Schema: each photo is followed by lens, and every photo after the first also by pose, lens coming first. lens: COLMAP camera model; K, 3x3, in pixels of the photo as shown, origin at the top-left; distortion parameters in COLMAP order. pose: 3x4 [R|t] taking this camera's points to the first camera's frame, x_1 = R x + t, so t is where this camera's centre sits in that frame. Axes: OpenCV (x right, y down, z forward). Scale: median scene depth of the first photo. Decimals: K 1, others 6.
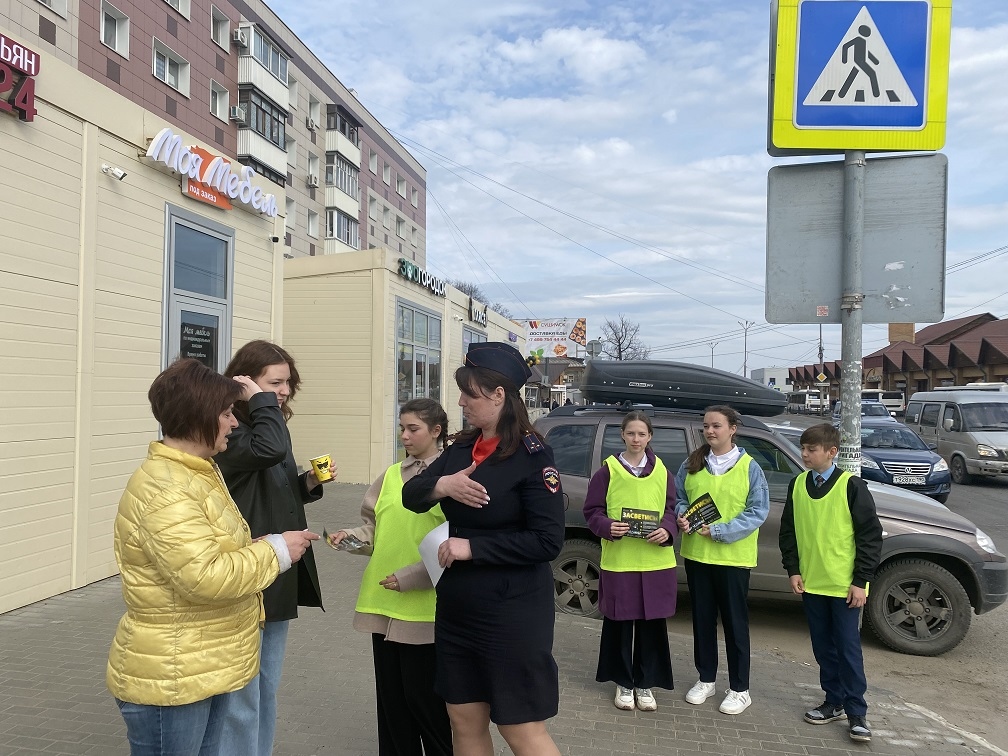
lens RADIAL K [[767.6, 0, 508.5], [0, 767.6, 396.2], [0, 0, 1]] dist [0.047591, -0.054510]
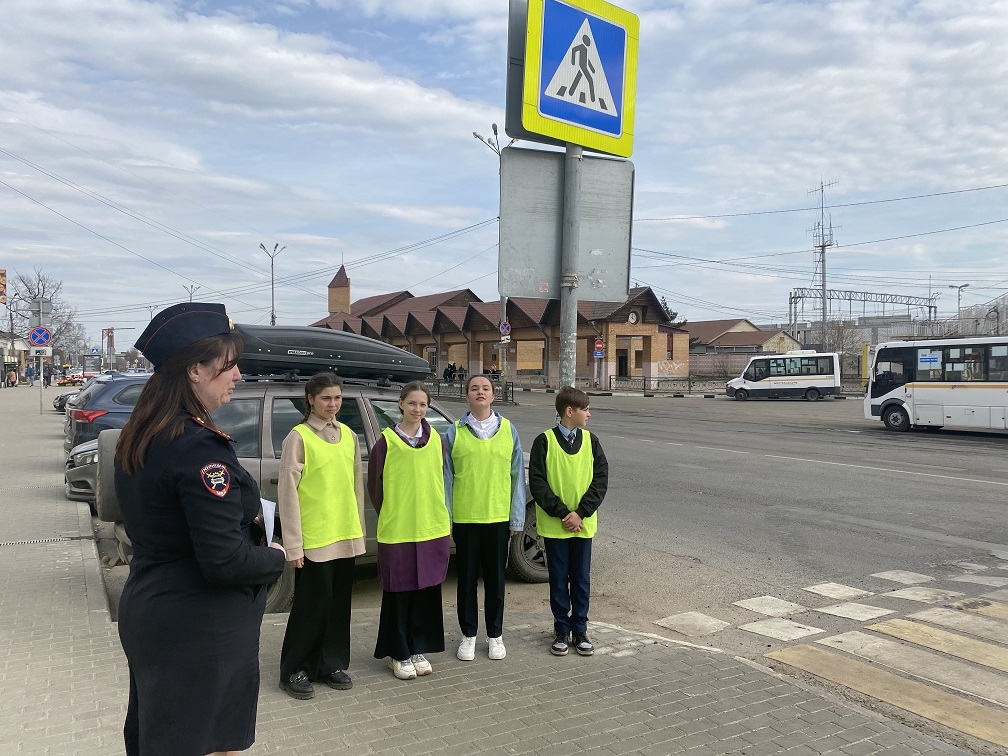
lens RADIAL K [[767.6, 0, 512.0], [0, 767.6, 385.0], [0, 0, 1]] dist [0.047591, -0.054510]
pose [[0.762925, -0.025117, 0.645999, -0.361298], [0.006579, 0.999495, 0.031092, -0.004963], [-0.646454, -0.019471, 0.762704, 0.200463]]
